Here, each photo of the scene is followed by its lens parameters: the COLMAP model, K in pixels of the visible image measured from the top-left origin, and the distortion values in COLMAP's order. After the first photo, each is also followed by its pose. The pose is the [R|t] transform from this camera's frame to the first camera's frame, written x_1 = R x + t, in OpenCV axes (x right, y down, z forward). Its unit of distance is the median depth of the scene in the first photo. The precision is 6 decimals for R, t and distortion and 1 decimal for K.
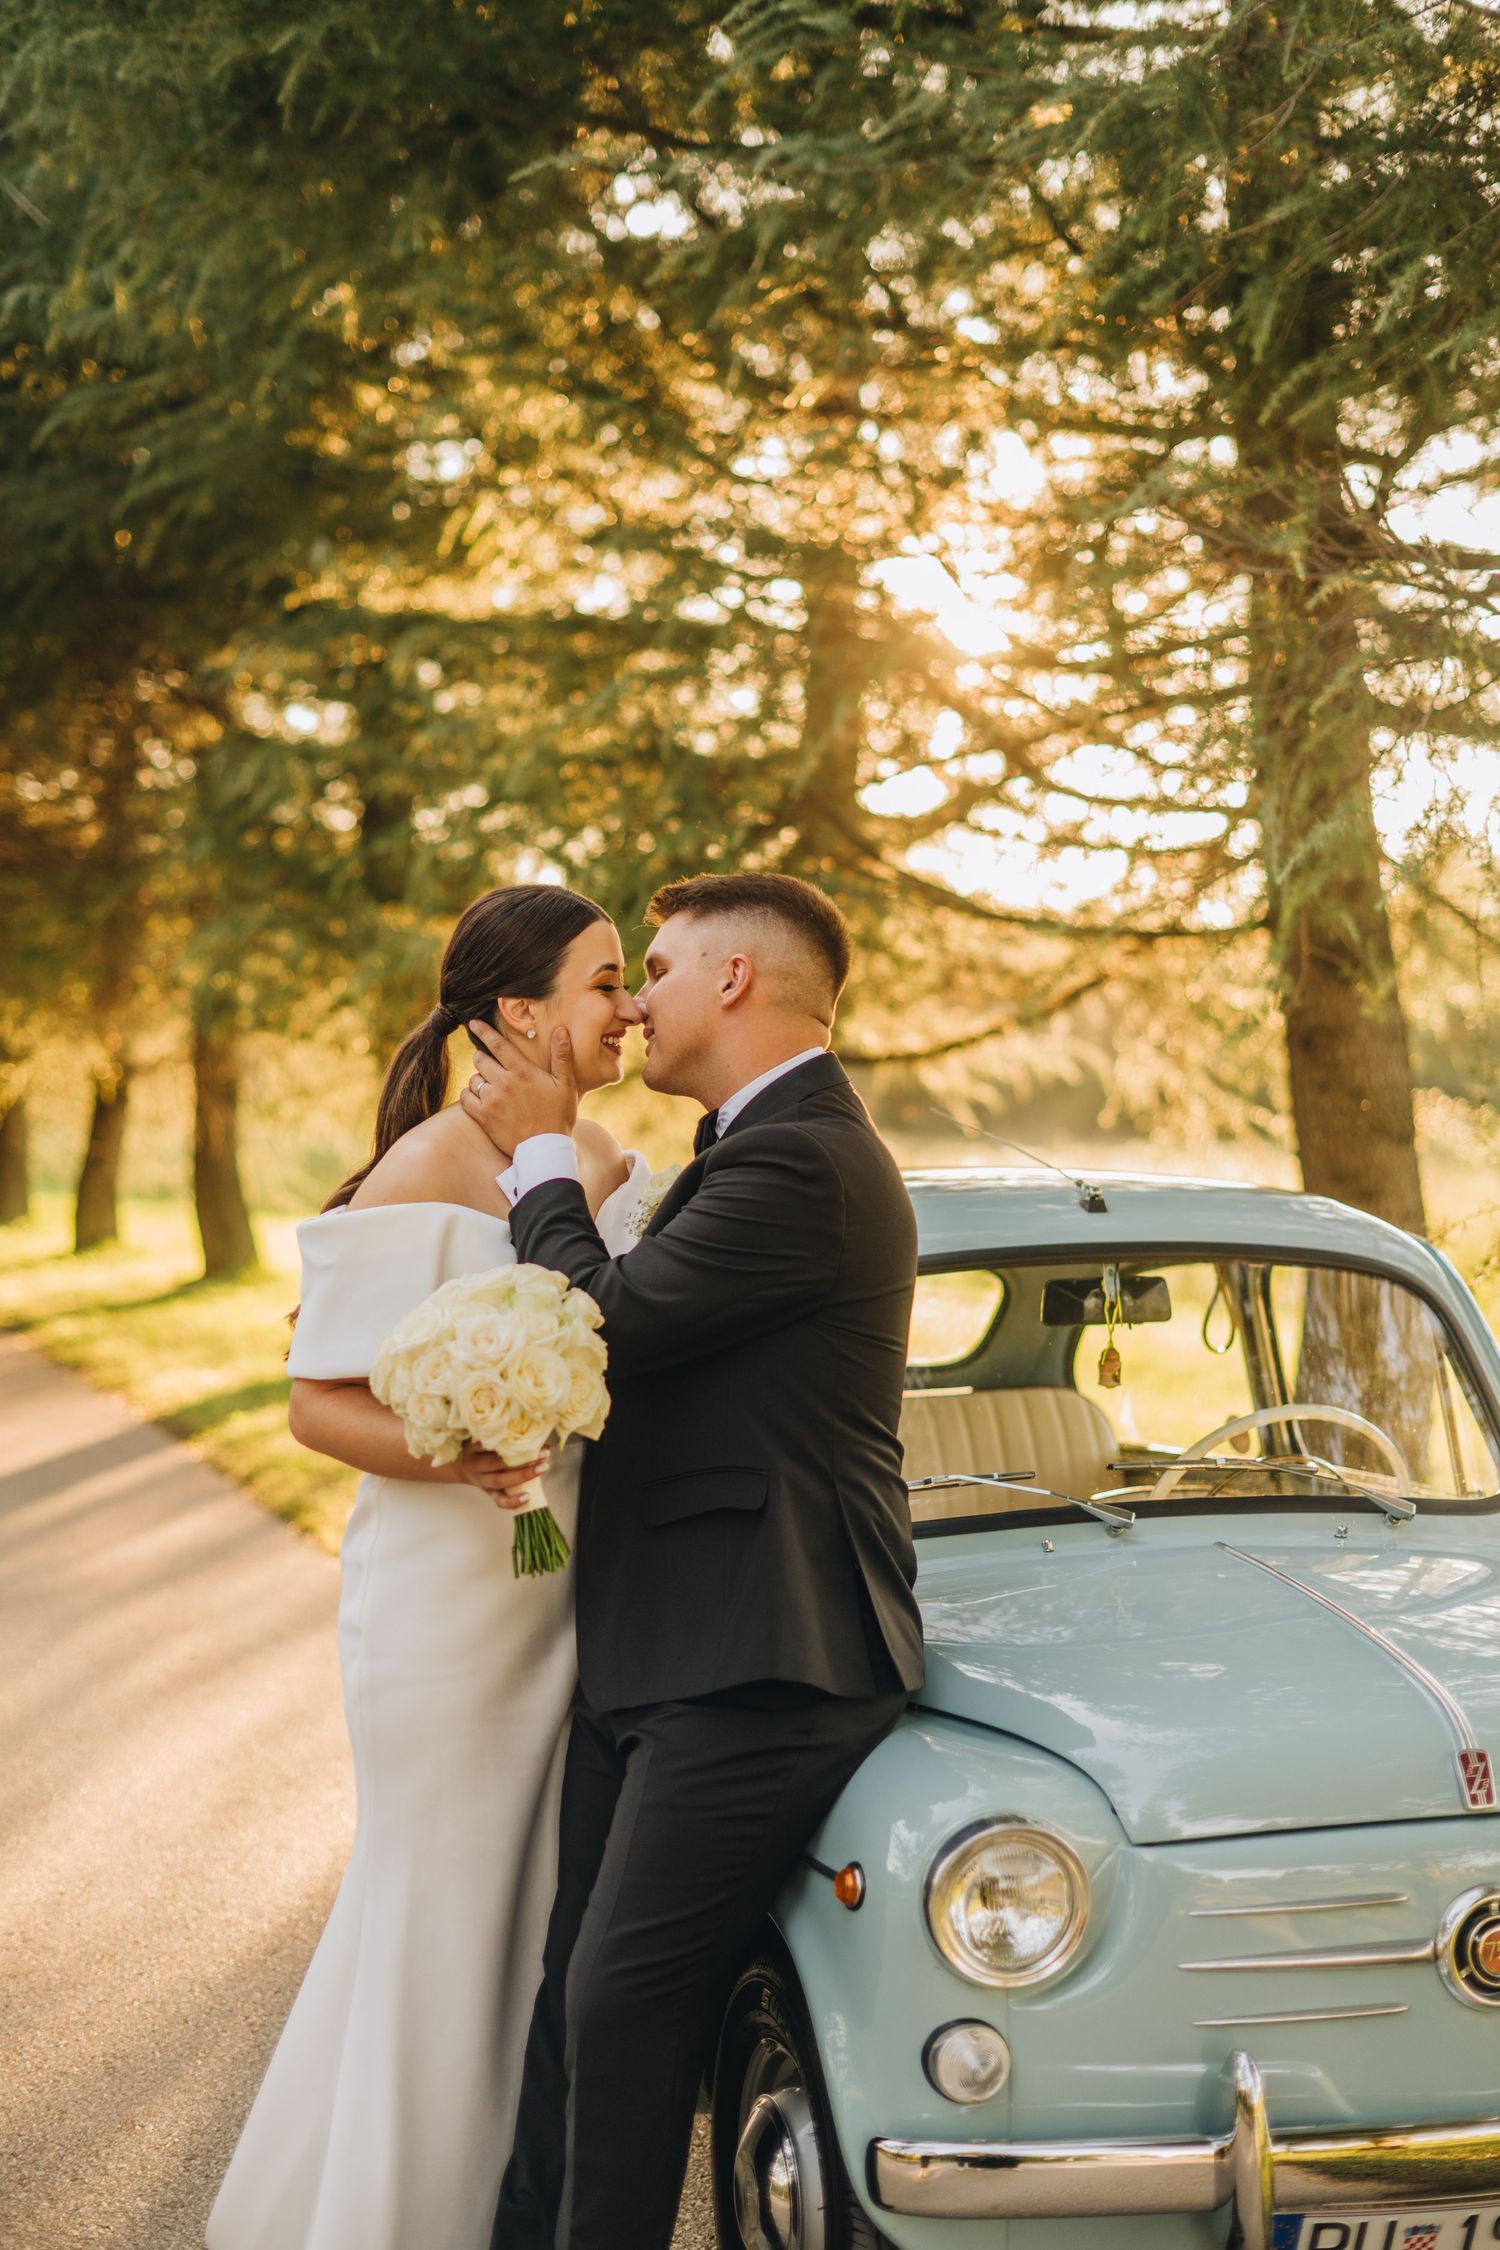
lens RADIAL K [[3158.6, 0, 738.8], [0, 3158.6, 1120.7], [0, 0, 1]] dist [0.014196, 0.000000]
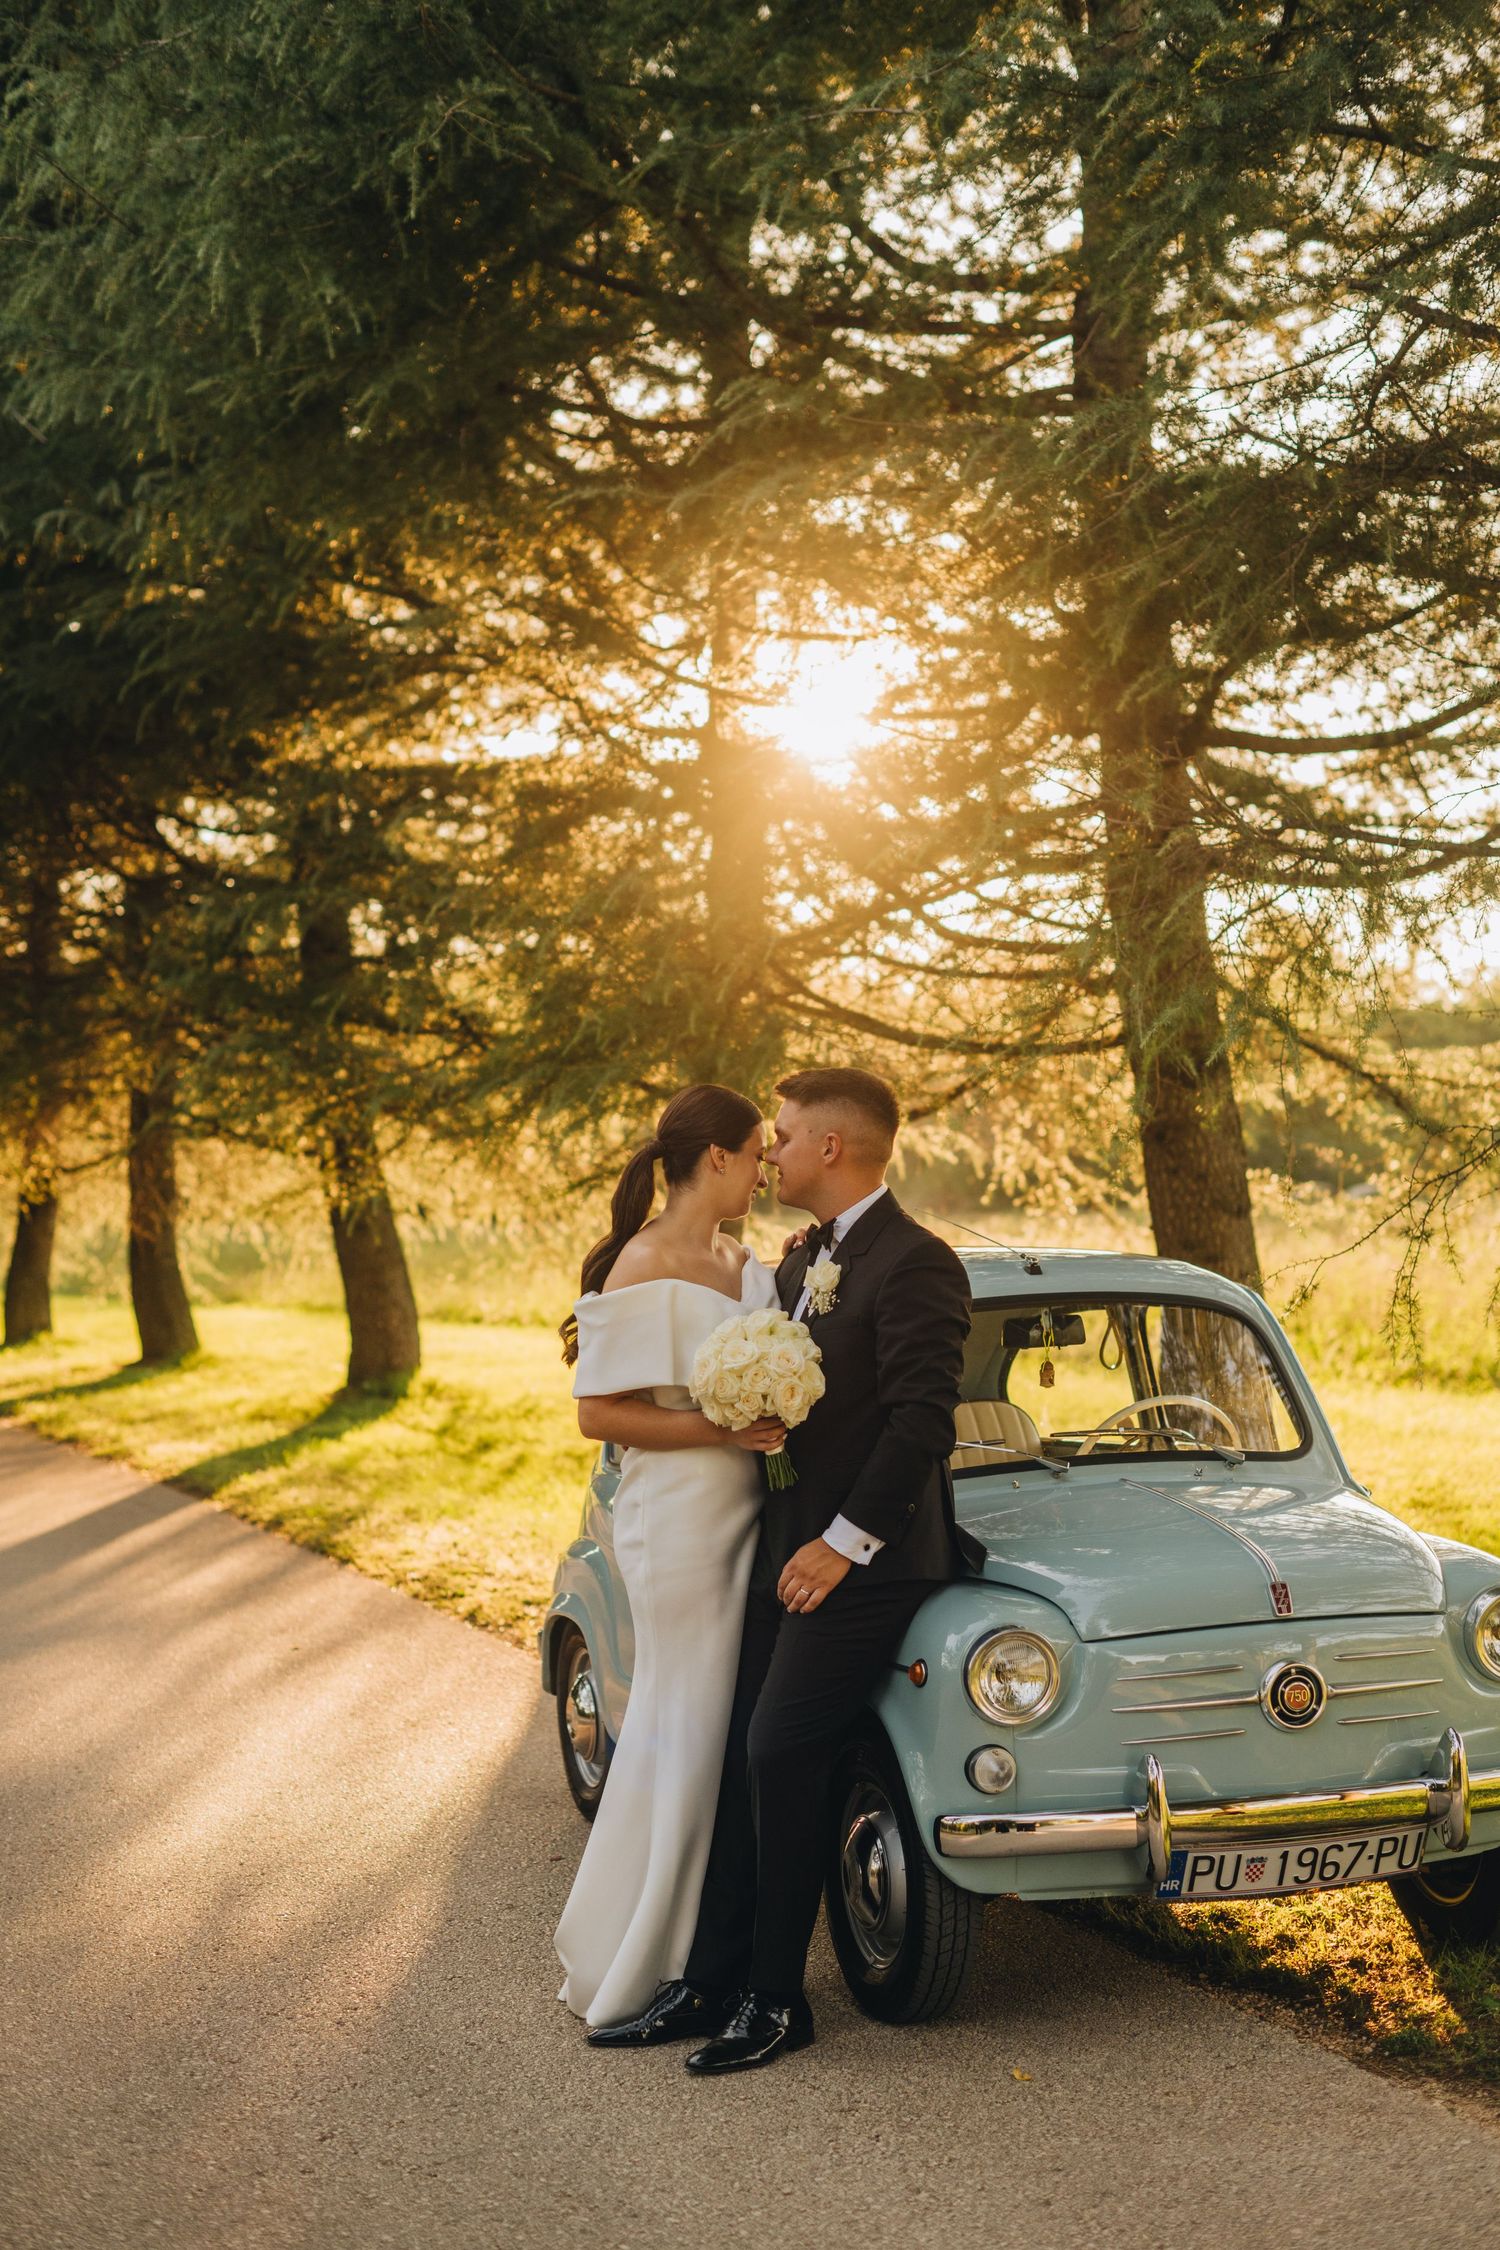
lens RADIAL K [[3158.6, 0, 760.2], [0, 3158.6, 1131.4], [0, 0, 1]] dist [0.014196, 0.000000]
pose [[0.998153, -0.024976, 0.055378, -0.065707], [0.026110, 0.999462, -0.019843, -0.008582], [-0.054852, 0.021253, 0.998268, -0.335679]]
